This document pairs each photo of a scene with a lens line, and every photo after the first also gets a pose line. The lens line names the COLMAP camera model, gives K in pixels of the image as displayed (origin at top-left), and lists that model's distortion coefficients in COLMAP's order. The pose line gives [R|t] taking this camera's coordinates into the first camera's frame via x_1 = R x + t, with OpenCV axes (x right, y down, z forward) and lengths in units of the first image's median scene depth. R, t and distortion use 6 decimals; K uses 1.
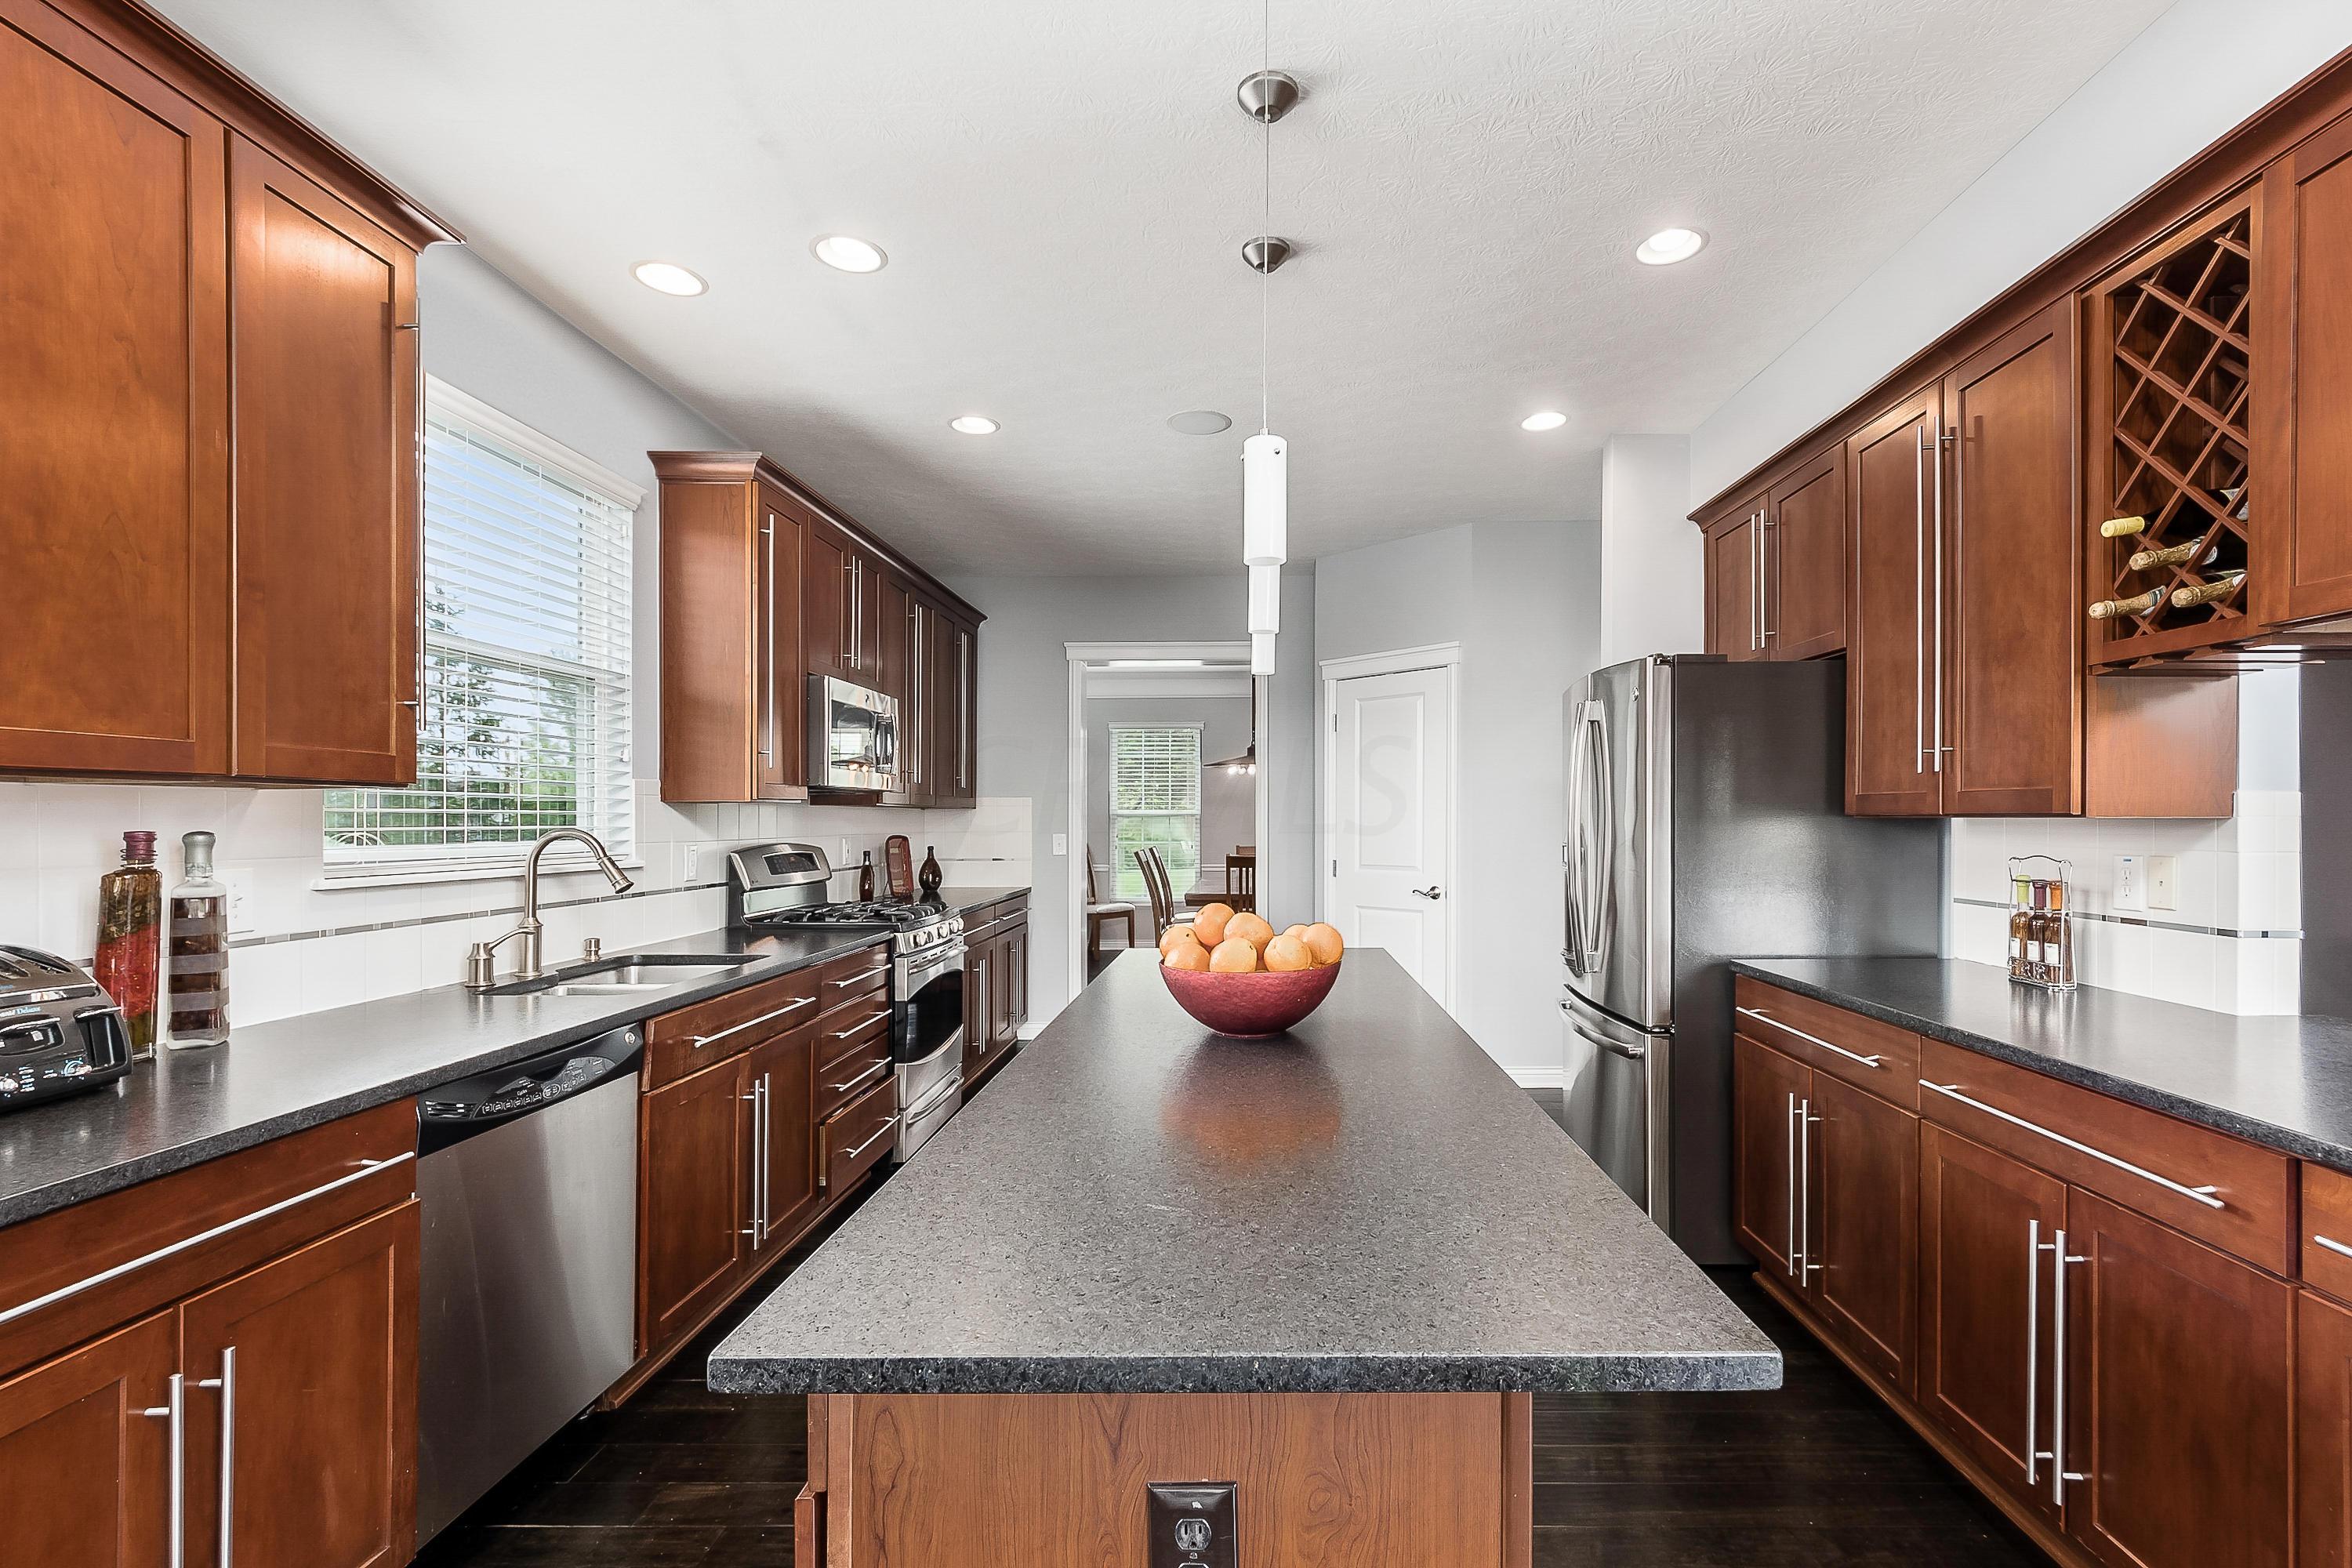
lens RADIAL K [[1013.5, 0, 1127.8], [0, 1013.5, 822.3], [0, 0, 1]] dist [-0.007472, -0.001357]
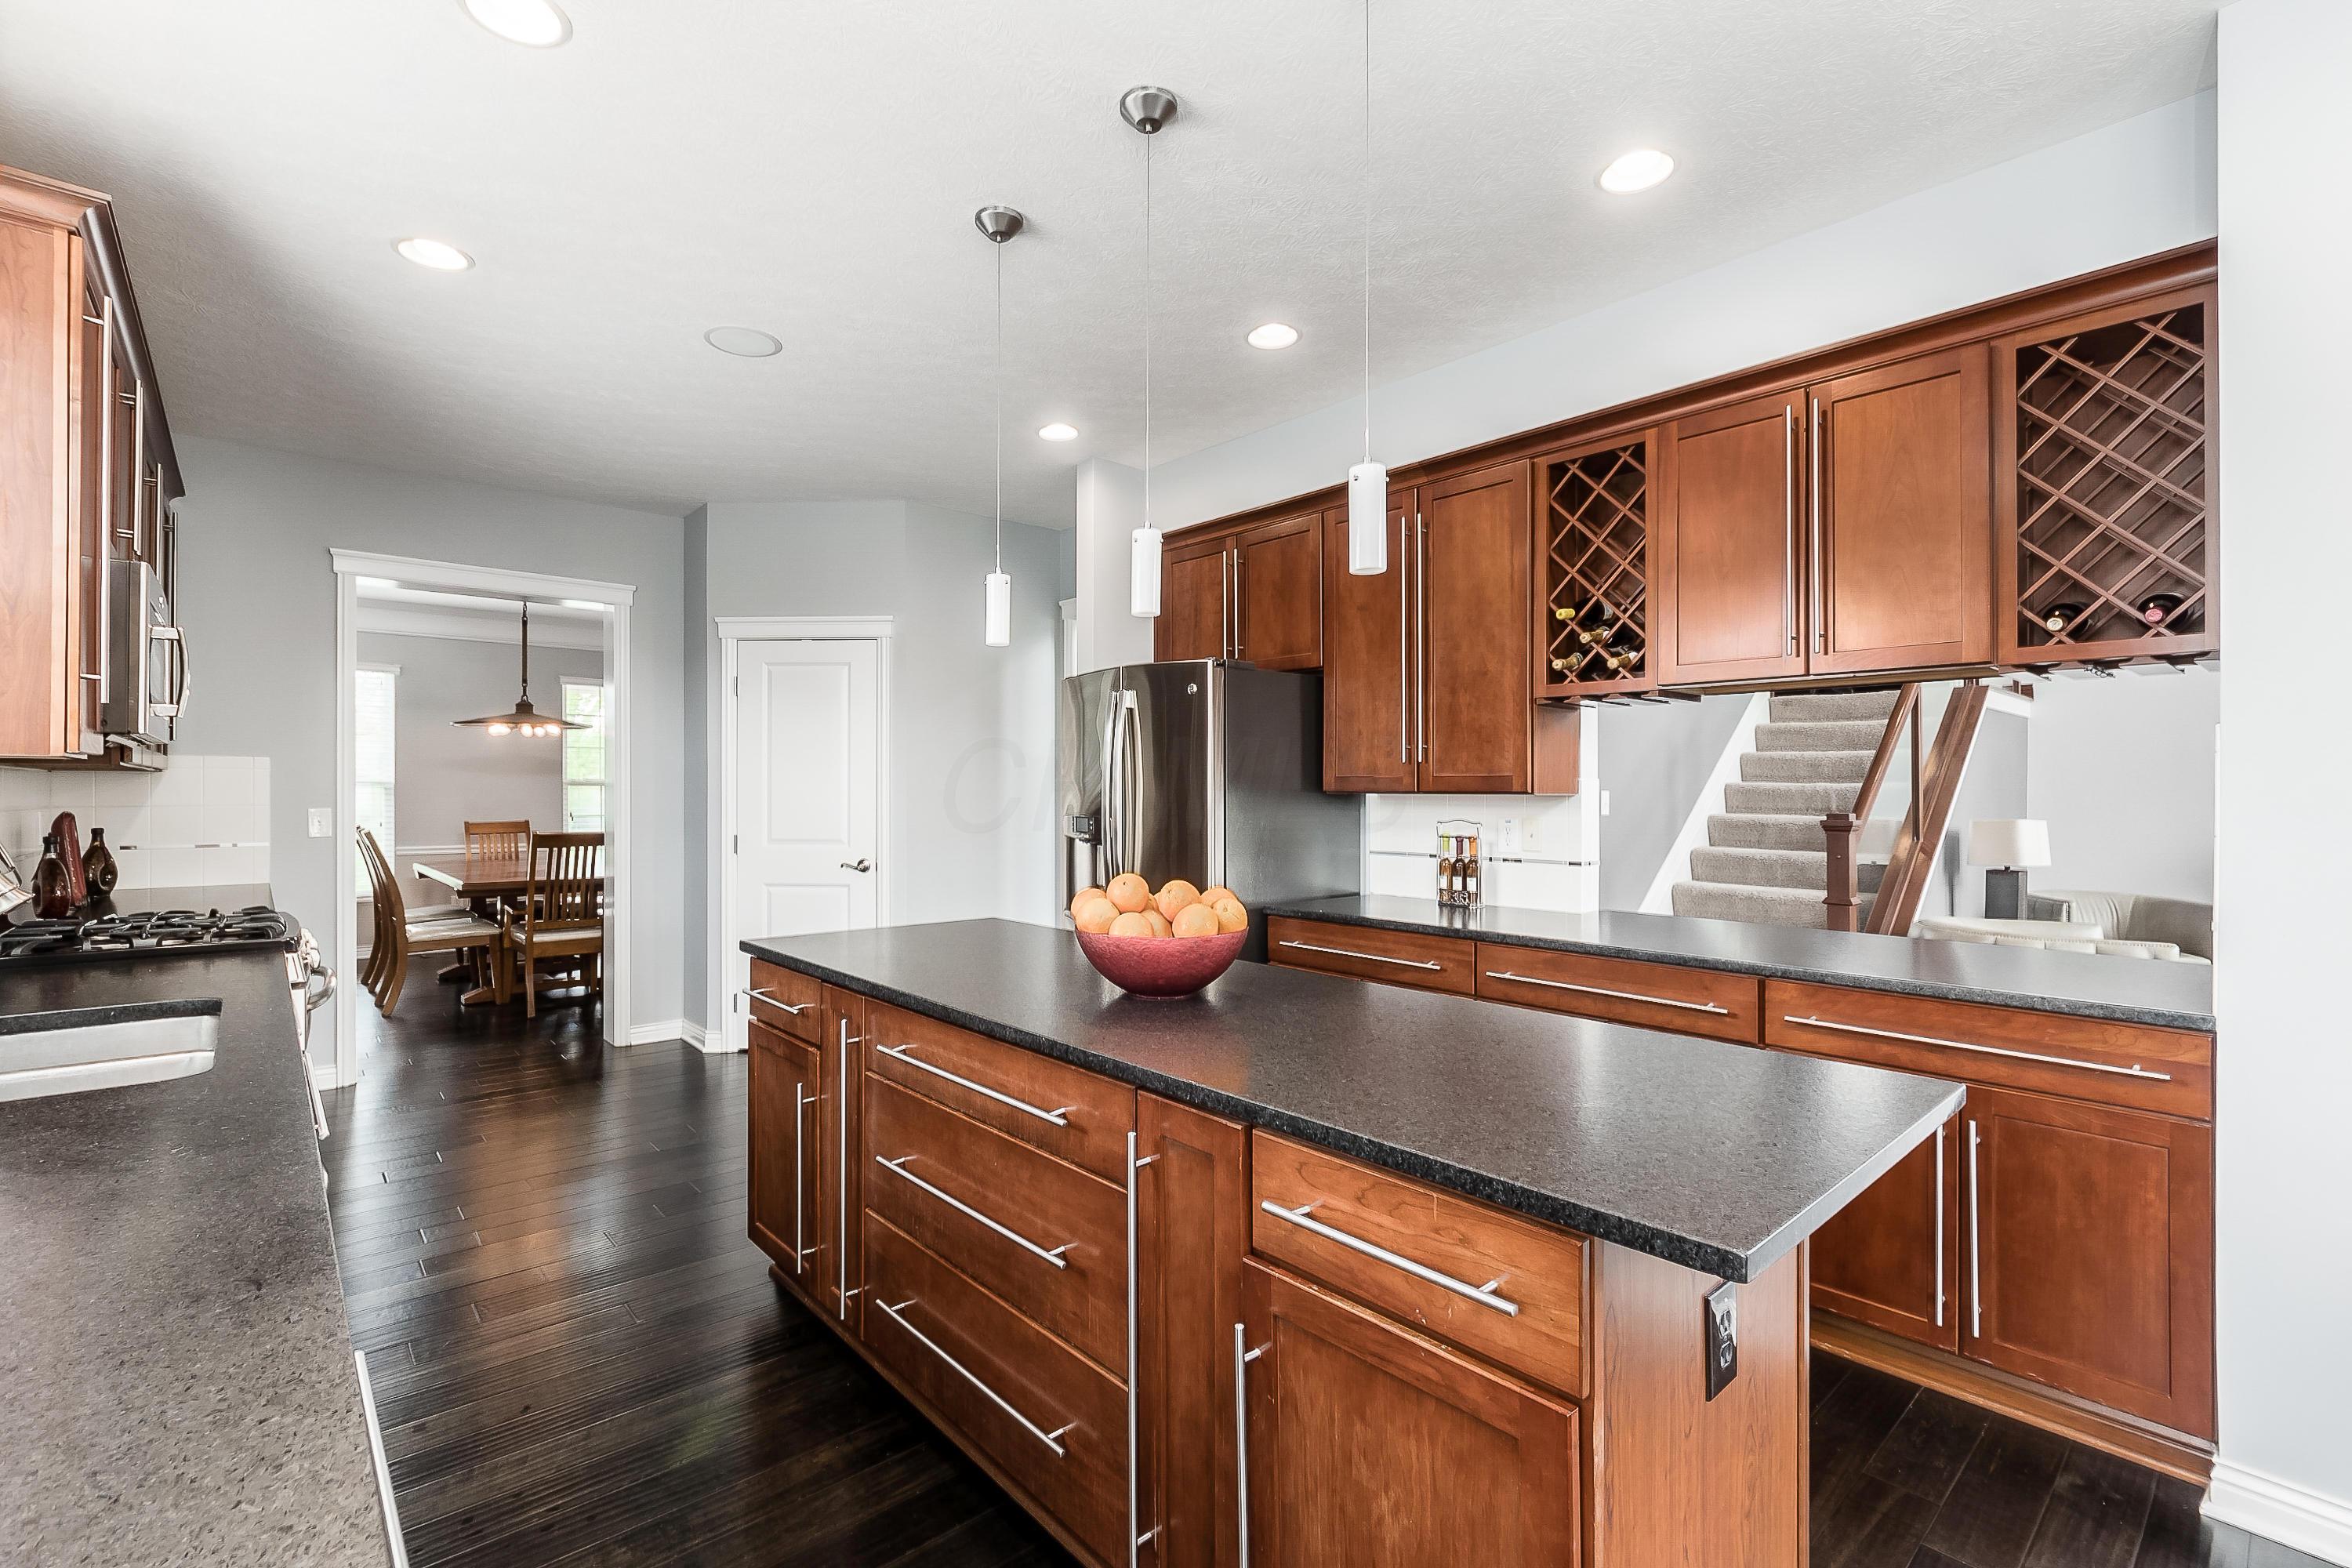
lens RADIAL K [[1025.6, 0, 1172.2], [0, 1025.6, 788.2], [0, 0, 1]] dist [-0.004773, -0.001869]
pose [[0.742836, 0.008936, 0.669414, -0.435451], [-0.004500, 0.999955, -0.008356, 0.001688], [-0.669459, 0.003195, 0.742842, 0.152505]]
